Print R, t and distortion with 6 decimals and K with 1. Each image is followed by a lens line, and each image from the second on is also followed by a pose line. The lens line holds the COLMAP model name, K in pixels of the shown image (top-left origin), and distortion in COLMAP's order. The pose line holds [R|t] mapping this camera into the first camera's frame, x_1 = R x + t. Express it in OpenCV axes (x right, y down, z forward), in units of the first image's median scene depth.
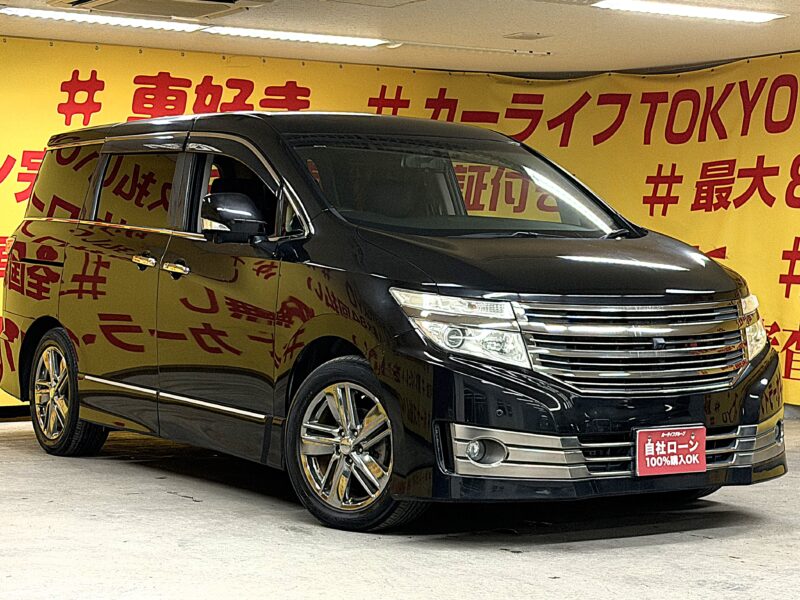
lens RADIAL K [[1677.9, 0, 401.5], [0, 1677.9, 302.8], [0, 0, 1]] dist [-0.027190, 0.000000]
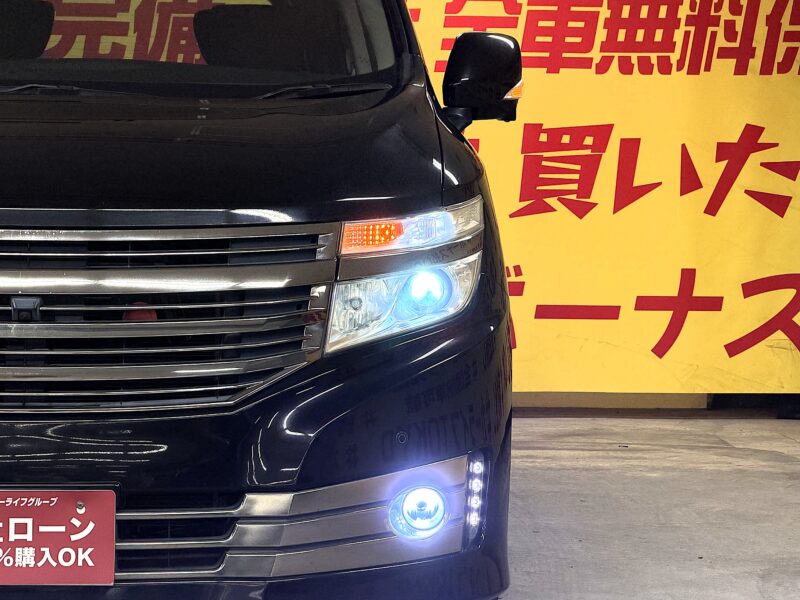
lens RADIAL K [[2487.8, 0, 397.9], [0, 2487.8, 300.5], [0, 0, 1]] dist [0.191868, 0.000000]
pose [[0.881318, 0.023471, -0.471941, 0.579410], [-0.017030, 0.999694, 0.017916, 0.008297], [0.472217, -0.007752, 0.881448, 0.434613]]
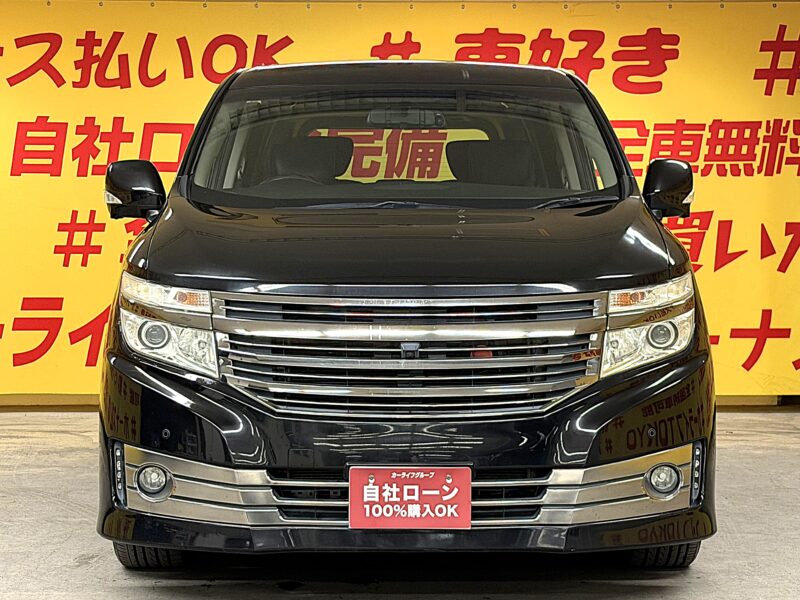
lens RADIAL K [[1775.4, 0, 380.5], [0, 1775.4, 294.6], [0, 0, 1]] dist [0.101323, 0.000000]
pose [[0.855314, 0.007526, -0.518055, 0.544325], [-0.006919, 0.999971, 0.003104, -0.002073], [0.518063, 0.000930, 0.855342, 0.330840]]
